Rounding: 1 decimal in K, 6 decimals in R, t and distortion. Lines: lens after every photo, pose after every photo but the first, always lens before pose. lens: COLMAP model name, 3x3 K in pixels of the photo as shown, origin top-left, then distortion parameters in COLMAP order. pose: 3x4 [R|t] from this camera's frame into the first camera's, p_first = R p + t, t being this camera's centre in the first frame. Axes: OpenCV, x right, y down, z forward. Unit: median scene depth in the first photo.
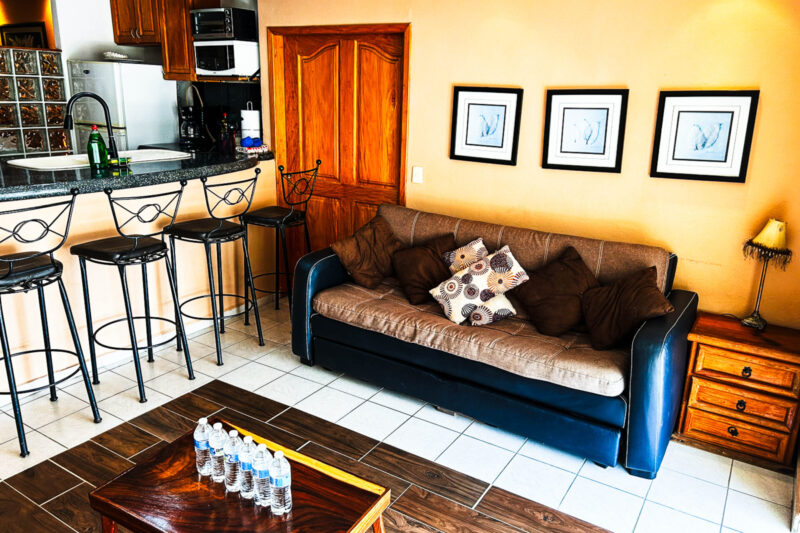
lens RADIAL K [[596.4, 0, 399.6], [0, 596.4, 268.0], [0, 0, 1]] dist [0.026911, -0.038517]
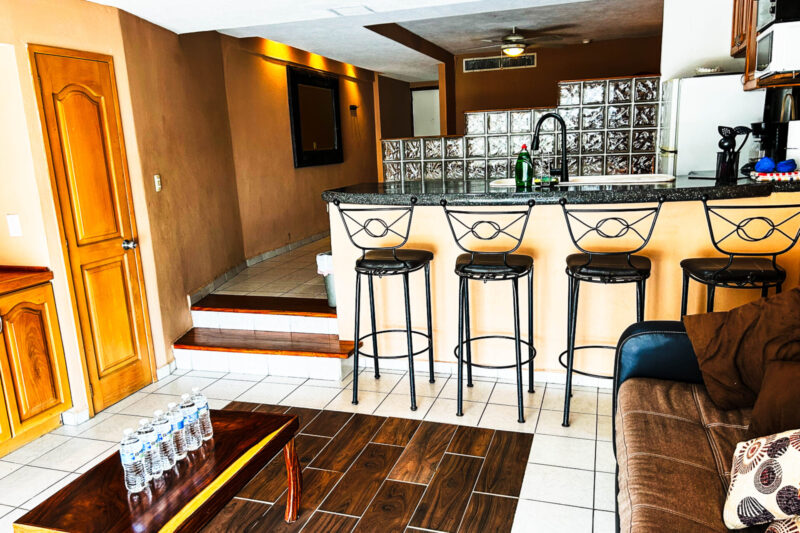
lens RADIAL K [[596.4, 0, 403.2], [0, 596.4, 274.5], [0, 0, 1]] dist [0.026911, -0.038517]
pose [[0.239105, 0.171863, -0.955663, 0.469207], [-0.226781, 0.966876, 0.117139, -0.101462], [0.944139, 0.188717, 0.270160, 0.601448]]
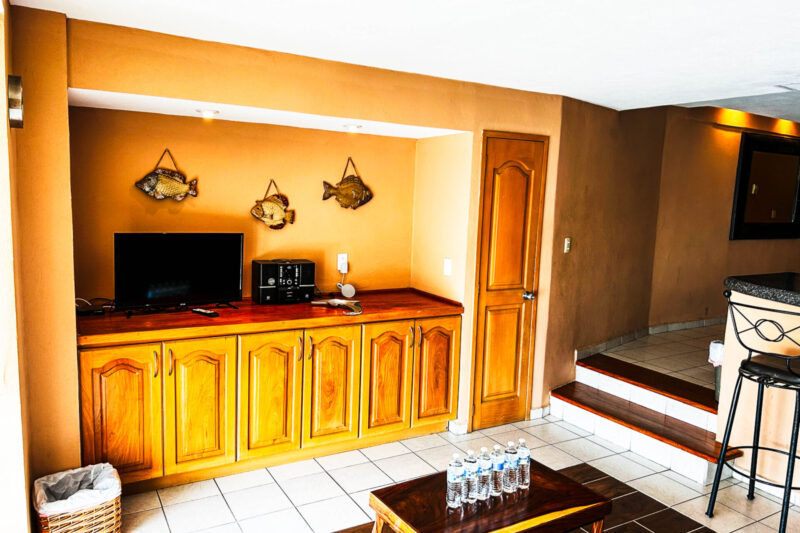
lens RADIAL K [[596.4, 0, 404.1], [0, 596.4, 262.9], [0, 0, 1]] dist [0.026911, -0.038517]
pose [[-0.470717, 0.061511, -0.880137, 0.520722], [-0.295403, 0.929003, 0.222914, -0.180297], [0.831362, 0.364925, -0.419127, 0.698109]]
